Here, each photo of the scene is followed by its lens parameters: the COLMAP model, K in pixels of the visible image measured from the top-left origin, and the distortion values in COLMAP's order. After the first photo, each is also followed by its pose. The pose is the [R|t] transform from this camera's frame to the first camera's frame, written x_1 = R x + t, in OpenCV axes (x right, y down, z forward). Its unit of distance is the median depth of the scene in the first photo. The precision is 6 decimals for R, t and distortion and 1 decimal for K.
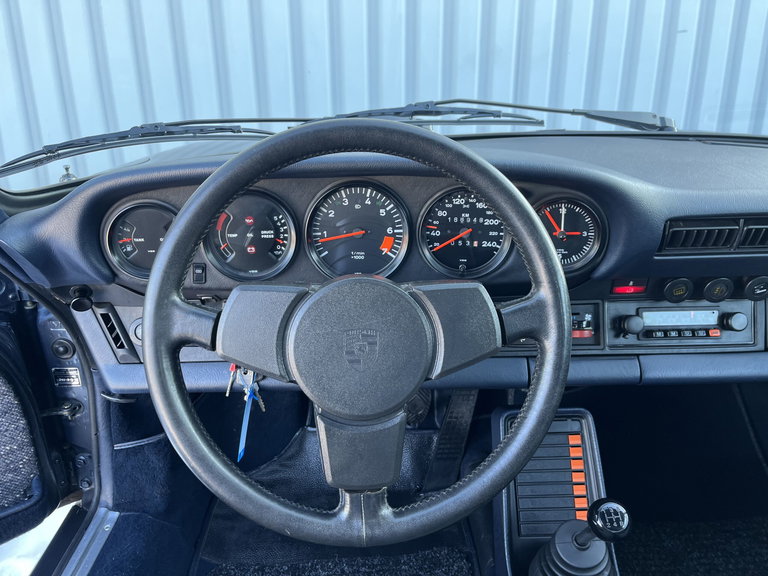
lens RADIAL K [[593.1, 0, 384.0], [0, 593.1, 288.0], [0, 0, 1]] dist [0.074147, -0.123011]
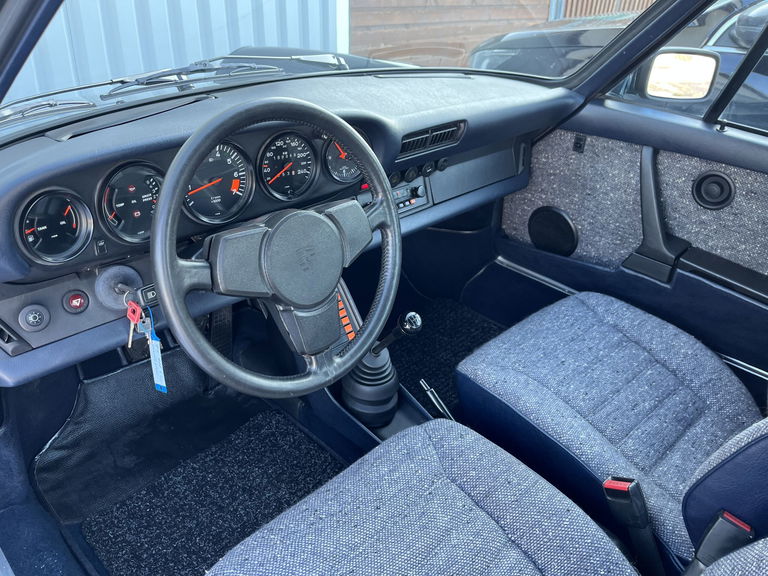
lens RADIAL K [[593.1, 0, 384.0], [0, 593.1, 288.0], [0, 0, 1]] dist [0.074147, -0.123011]
pose [[0.718851, -0.303521, 0.625402, -0.635076], [0.196309, 0.951663, 0.236221, -0.105919], [-0.666870, -0.047036, 0.743688, -0.166495]]
